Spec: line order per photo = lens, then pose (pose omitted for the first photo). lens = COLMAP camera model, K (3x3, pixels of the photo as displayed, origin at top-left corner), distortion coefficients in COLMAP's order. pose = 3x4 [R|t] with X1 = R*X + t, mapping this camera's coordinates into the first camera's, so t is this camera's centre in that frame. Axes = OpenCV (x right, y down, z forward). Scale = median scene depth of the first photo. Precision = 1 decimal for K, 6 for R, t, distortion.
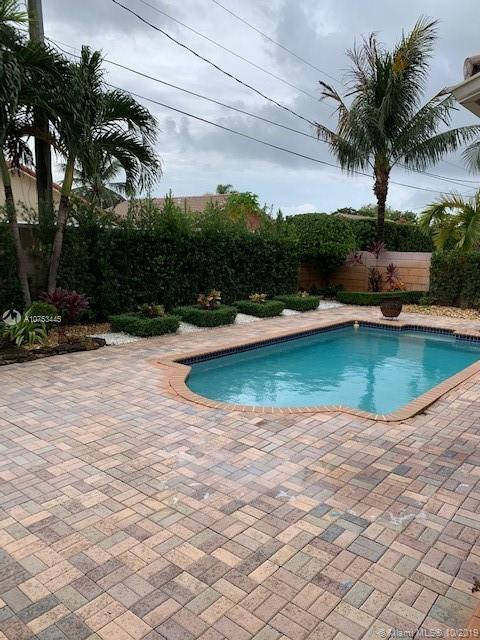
lens RADIAL K [[476.9, 0, 240.0], [0, 476.9, 320.0], [0, 0, 1]] dist [0.057250, -0.085691]
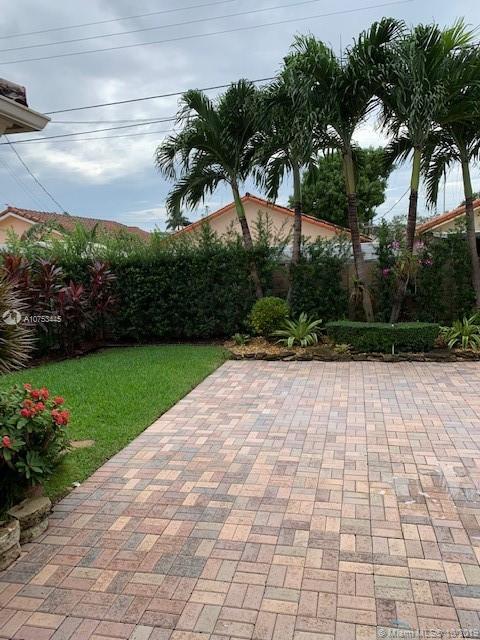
lens RADIAL K [[476.9, 0, 240.0], [0, 476.9, 320.0], [0, 0, 1]] dist [0.057250, -0.085691]
pose [[0.448013, 0.067089, -0.891506, 0.276937], [-0.084941, 0.995864, 0.032256, -0.002349], [0.889983, 0.061274, 0.451858, 0.101626]]
